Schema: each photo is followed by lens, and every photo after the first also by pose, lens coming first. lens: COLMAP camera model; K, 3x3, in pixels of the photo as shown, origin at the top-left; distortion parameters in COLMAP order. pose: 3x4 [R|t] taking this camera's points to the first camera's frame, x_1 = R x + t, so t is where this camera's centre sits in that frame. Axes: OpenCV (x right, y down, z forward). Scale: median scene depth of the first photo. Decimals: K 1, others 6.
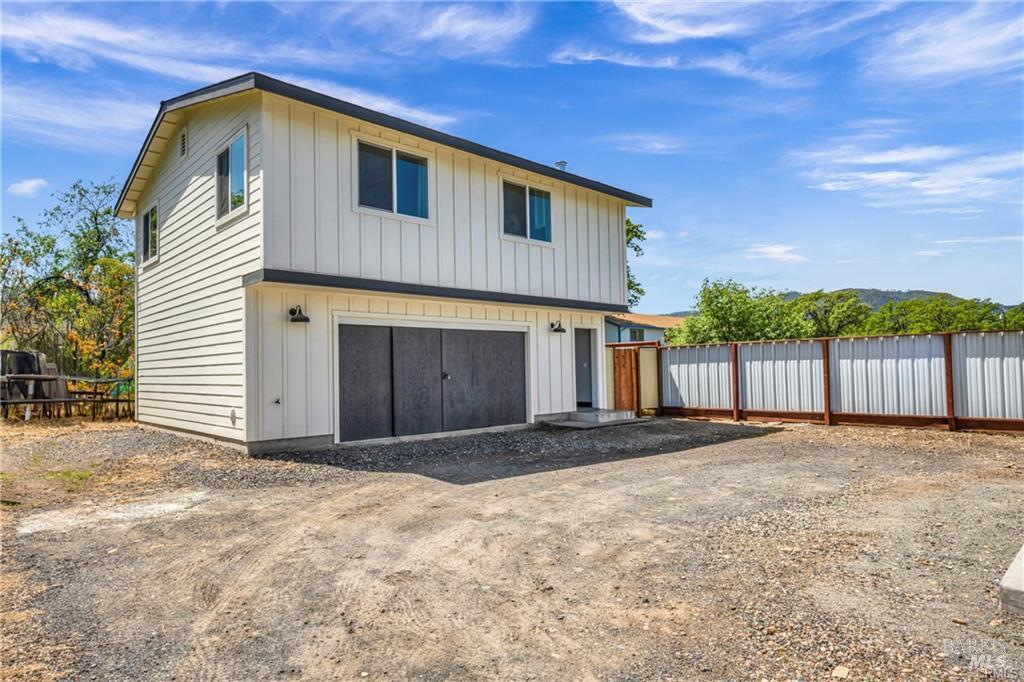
lens RADIAL K [[592.7, 0, 502.3], [0, 592.7, 345.2], [0, 0, 1]] dist [0.031804, 0.012686]
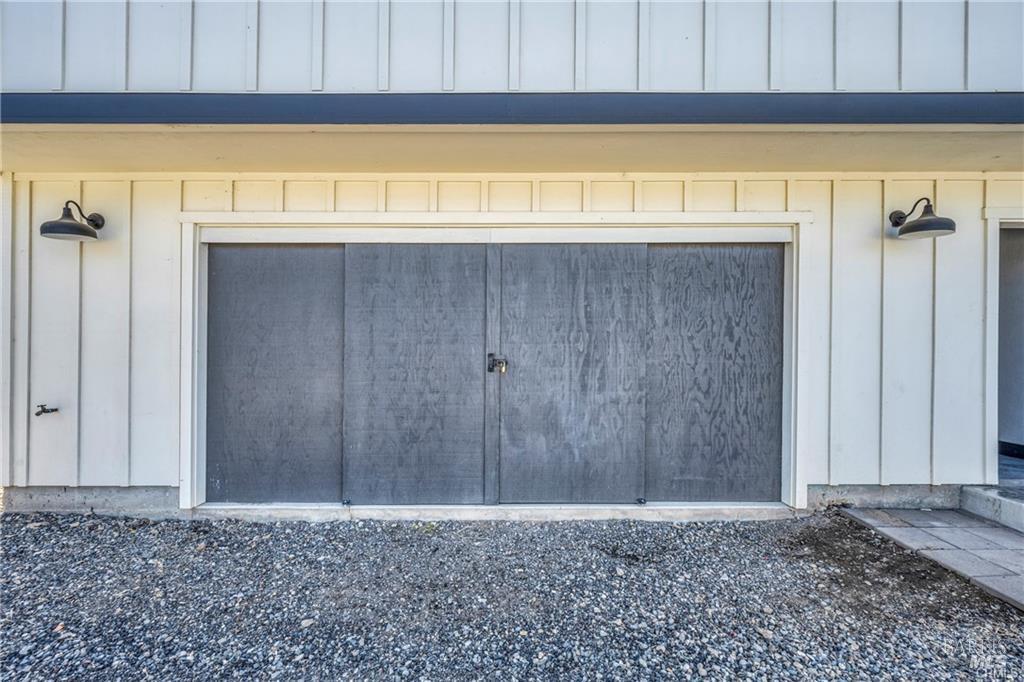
lens RADIAL K [[394.6, 0, 523.1], [0, 394.6, 349.3], [0, 0, 1]] dist [-0.003918, -0.000154]
pose [[0.740474, 0.023750, -0.671665, 0.075434], [0.014056, 0.998610, 0.050806, 0.023773], [0.671938, -0.047061, 0.739111, 0.666161]]
